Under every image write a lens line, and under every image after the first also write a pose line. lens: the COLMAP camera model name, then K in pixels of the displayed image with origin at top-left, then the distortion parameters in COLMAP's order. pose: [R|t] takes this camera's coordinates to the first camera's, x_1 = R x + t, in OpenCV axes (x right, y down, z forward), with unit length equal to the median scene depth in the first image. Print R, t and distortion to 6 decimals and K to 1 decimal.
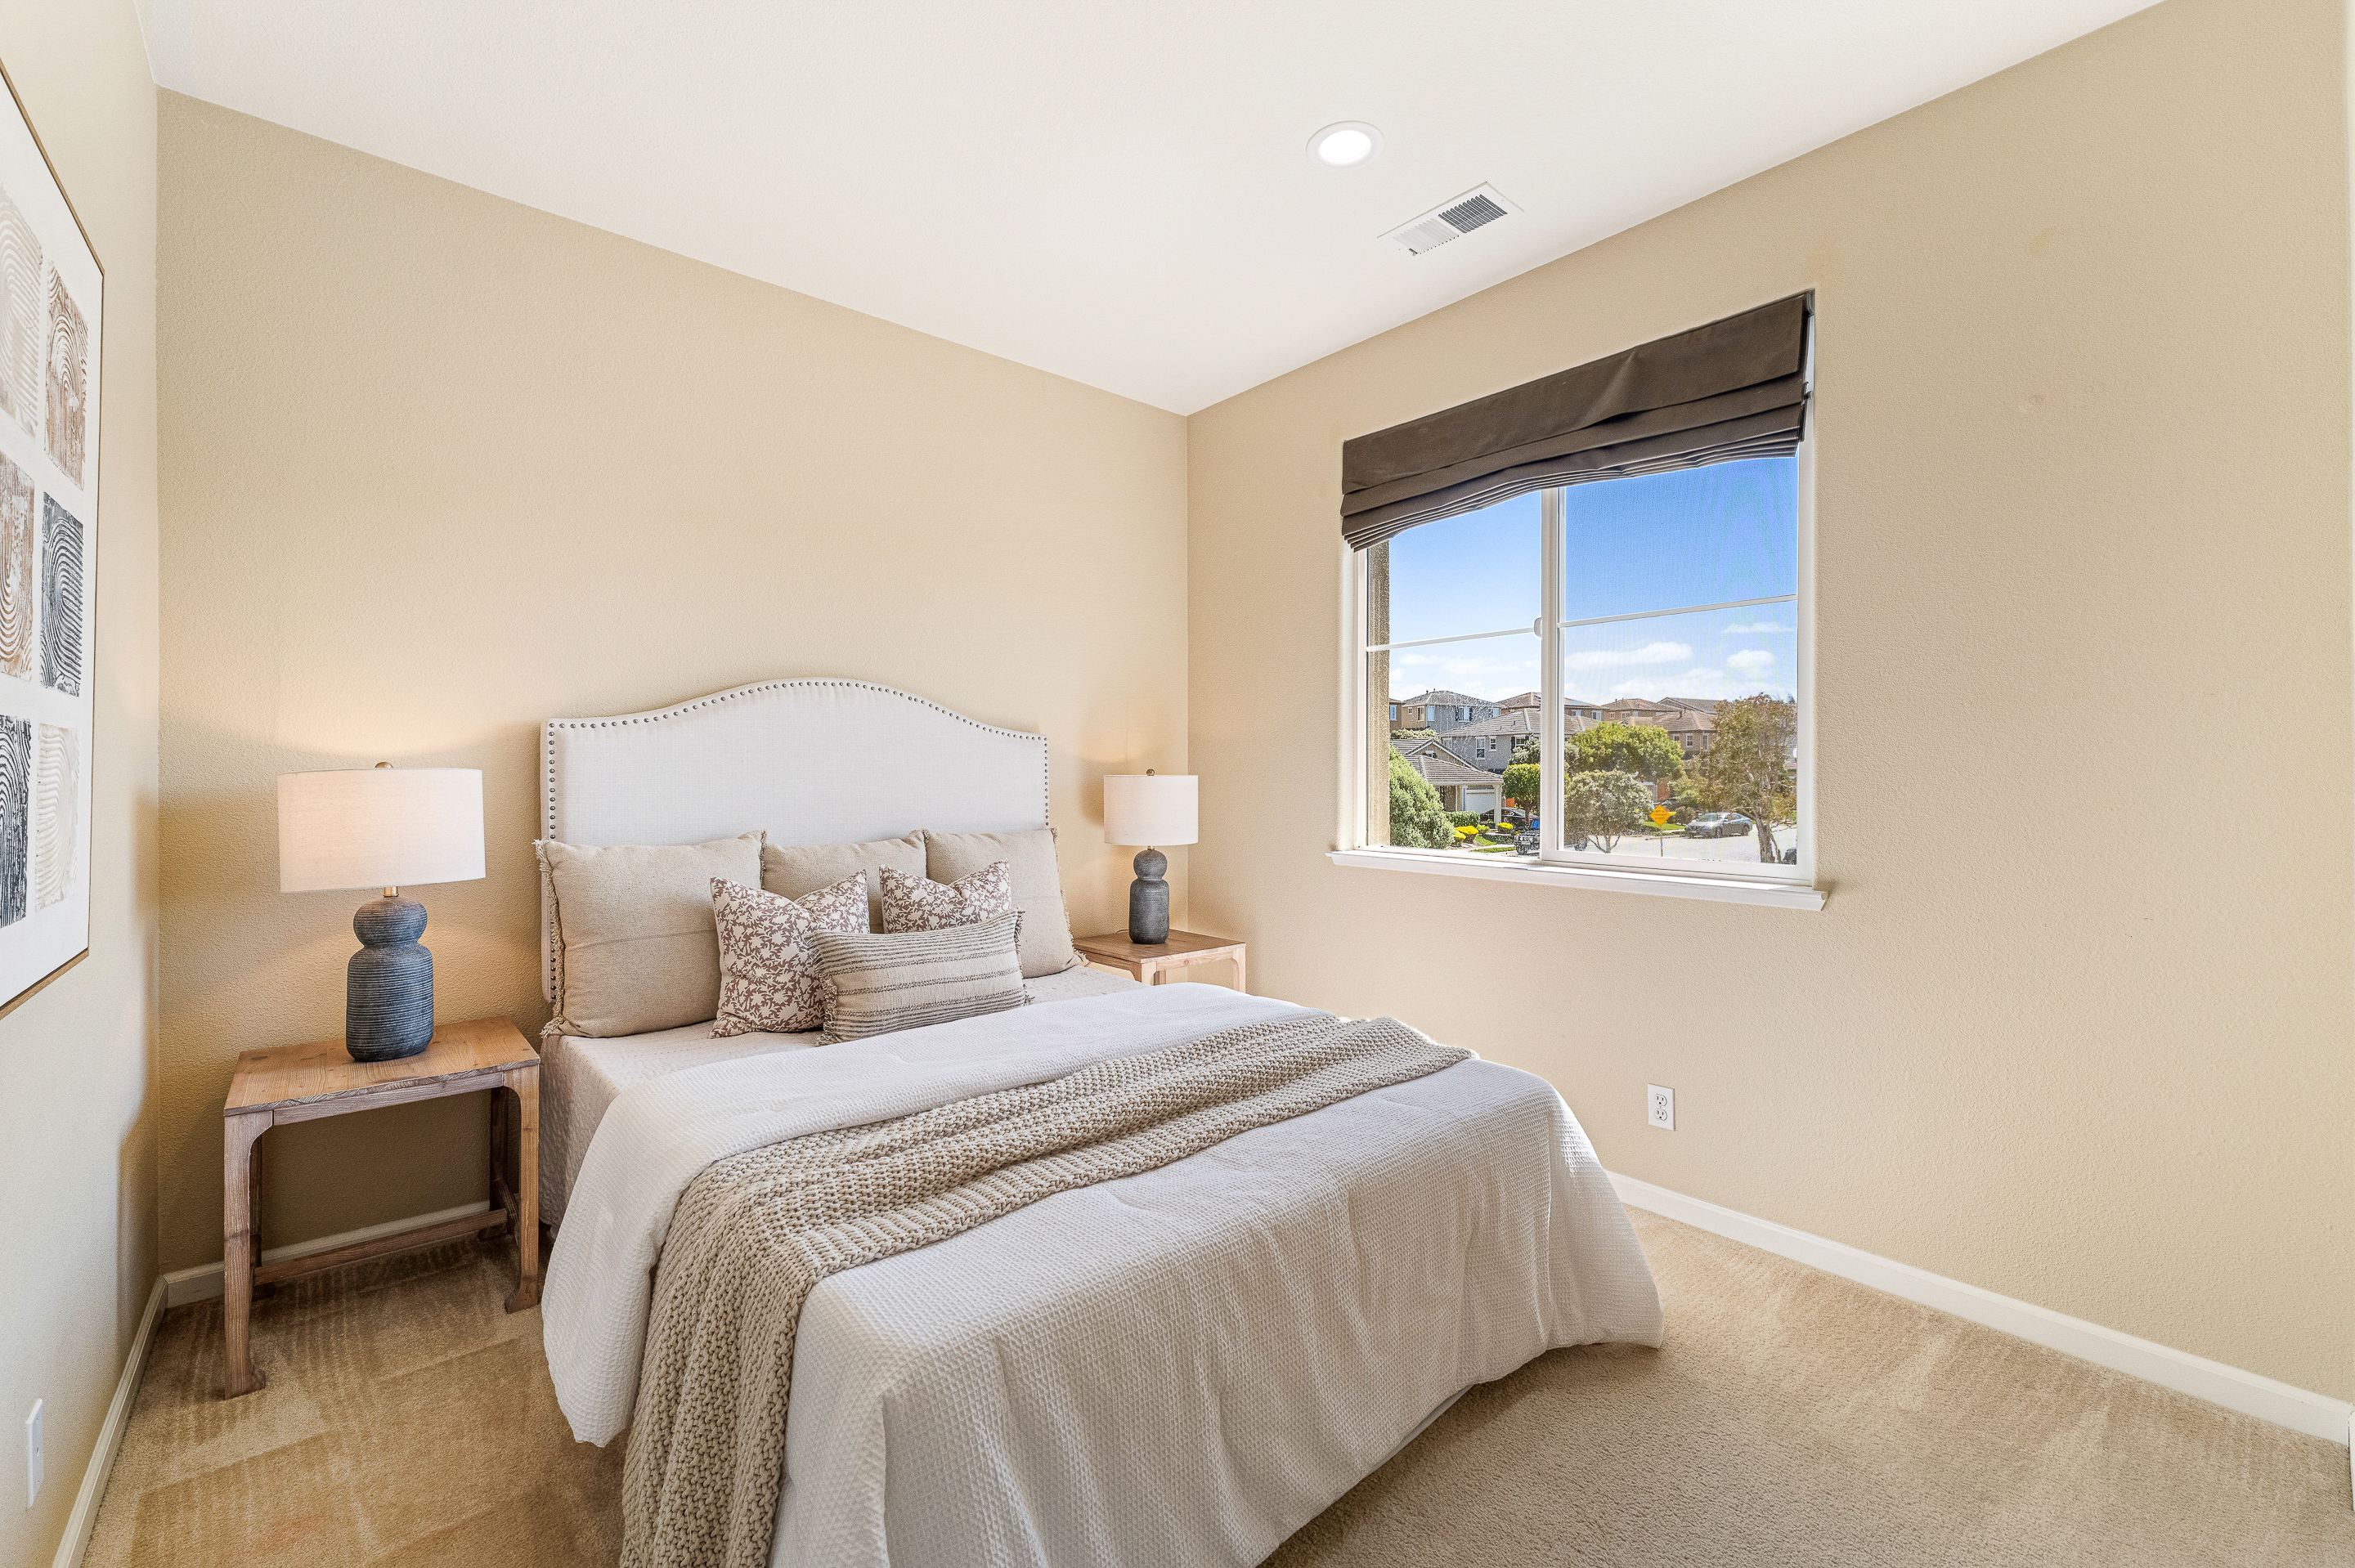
lens RADIAL K [[965.0, 0, 1193.0], [0, 965.0, 774.4], [0, 0, 1]] dist [0.005668, -0.000415]
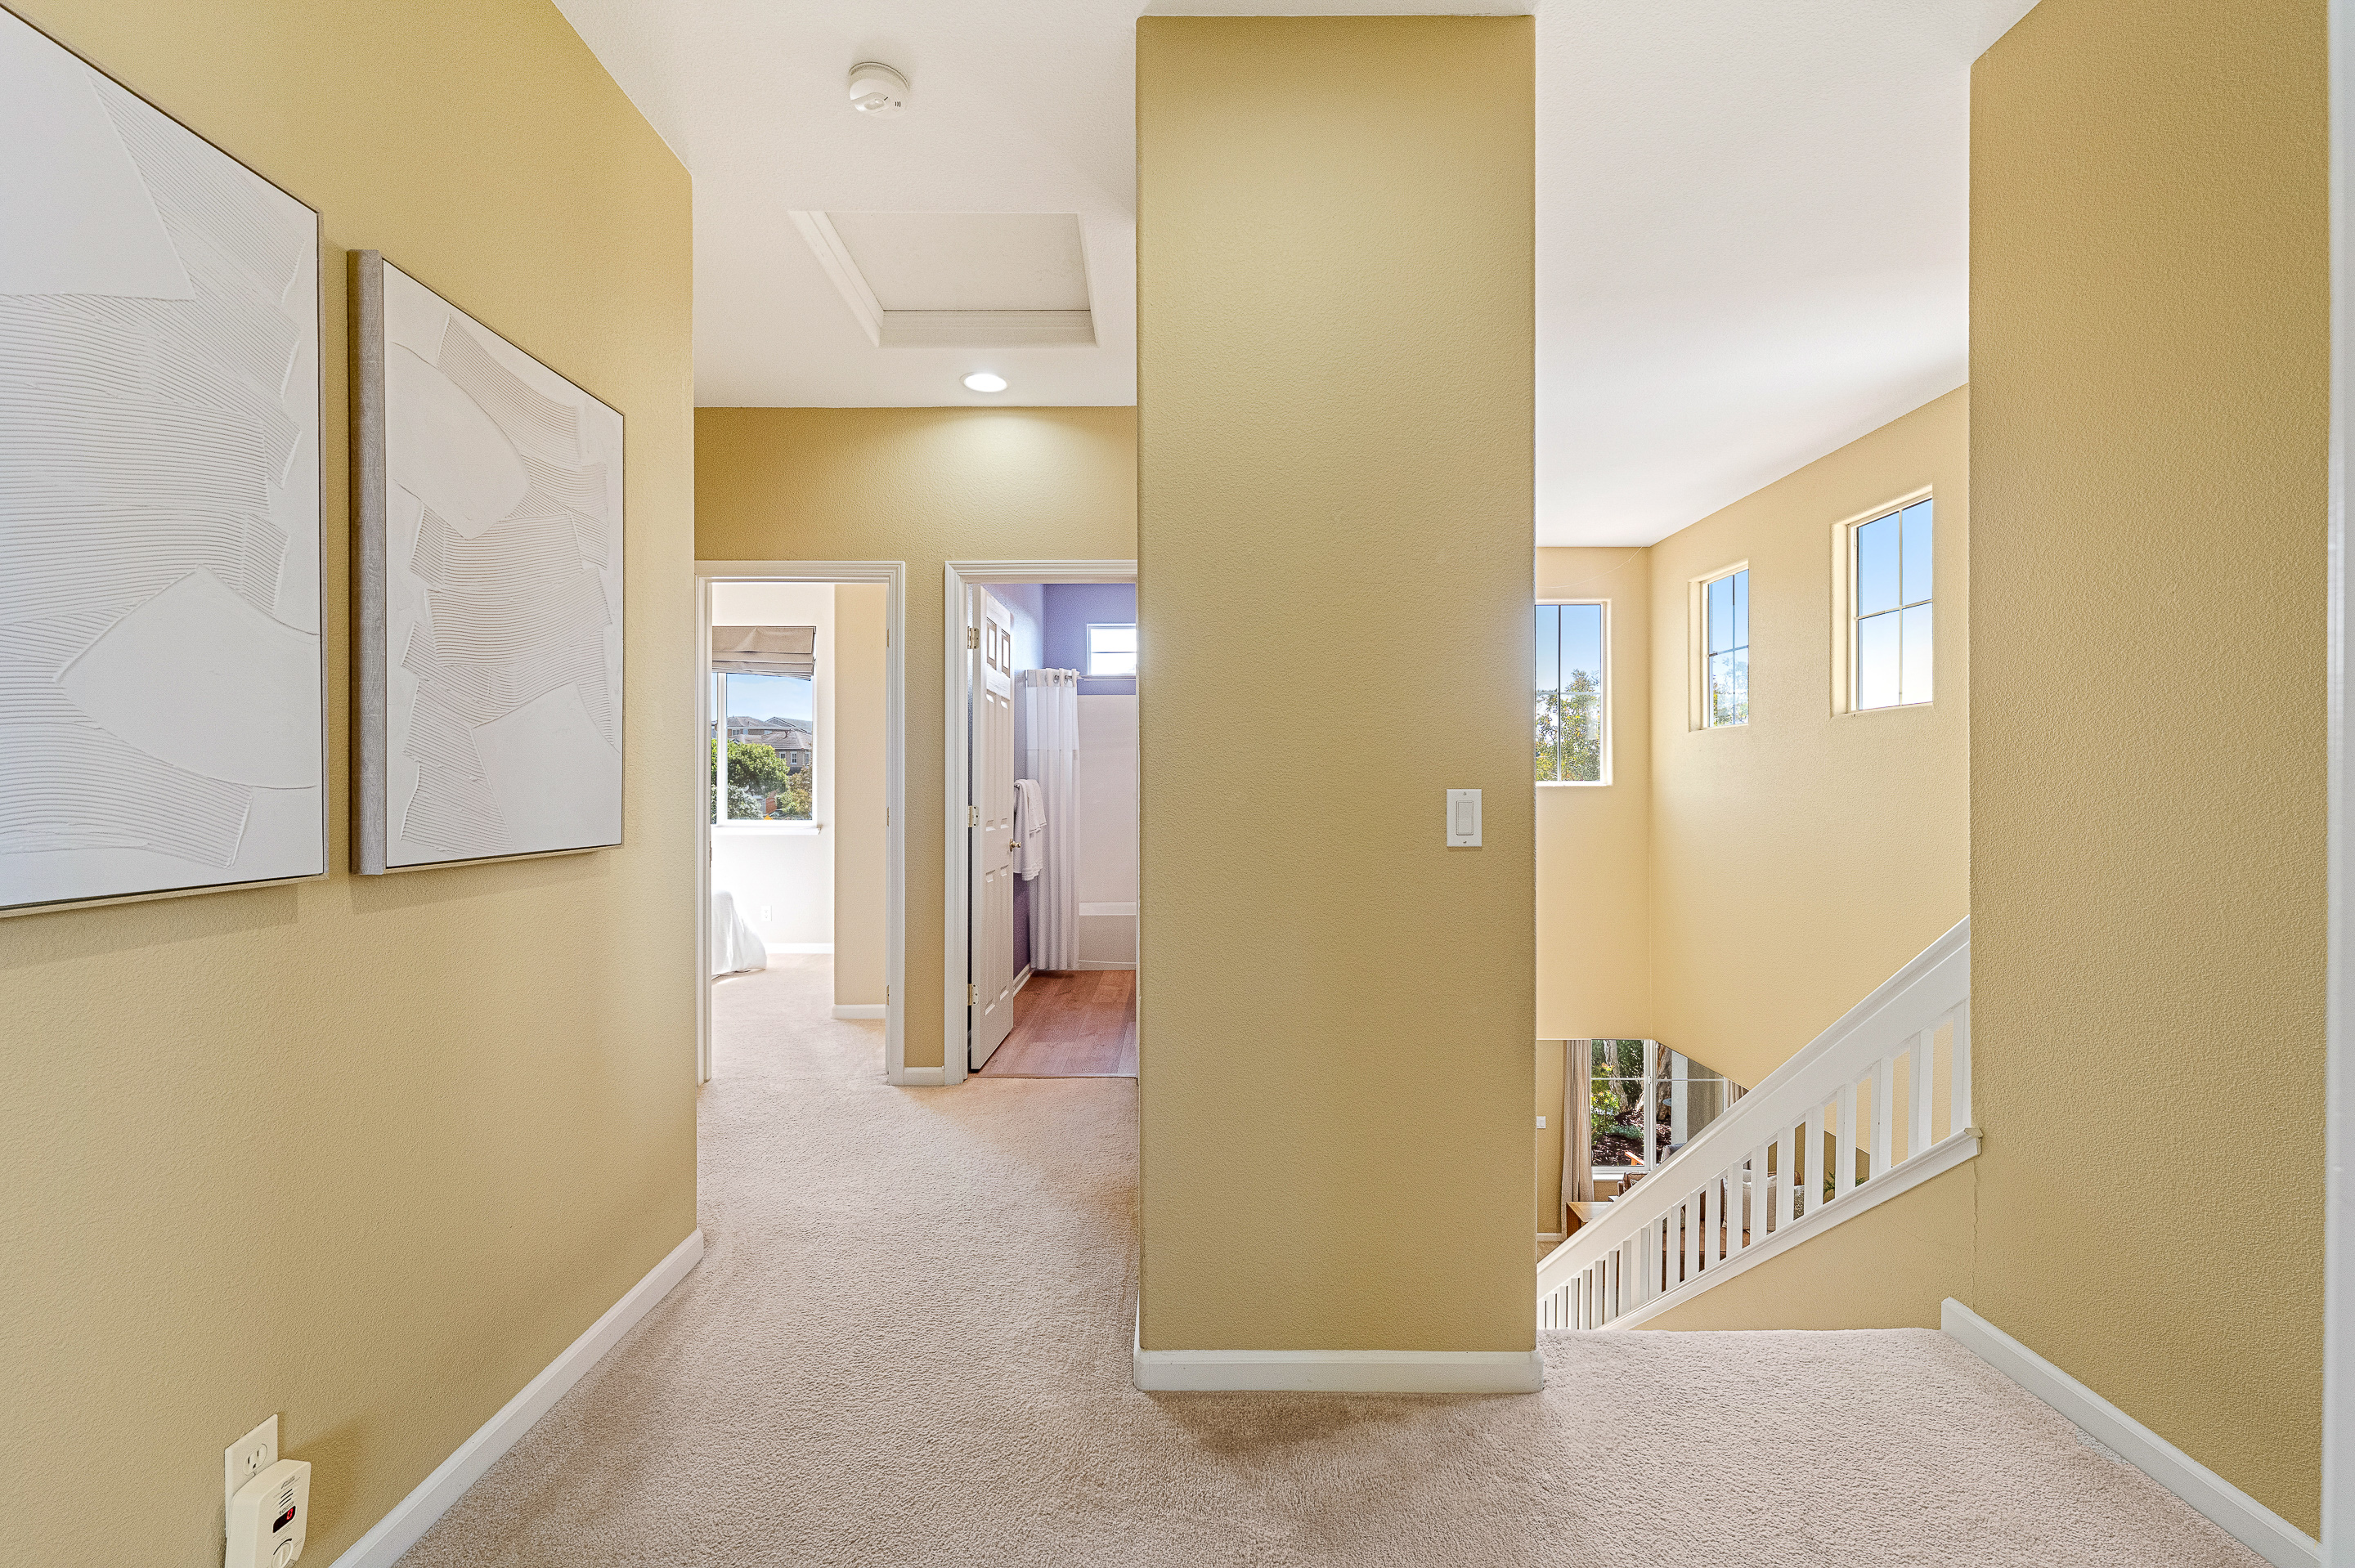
lens RADIAL K [[965.0, 0, 1188.1], [0, 965.0, 788.8], [0, 0, 1]] dist [0.005668, -0.000415]
pose [[0.652839, -0.003321, 0.757490, -0.057187], [0.002618, 0.999994, 0.002128, -0.000518], [-0.757492, 0.000594, 0.652844, -0.119371]]
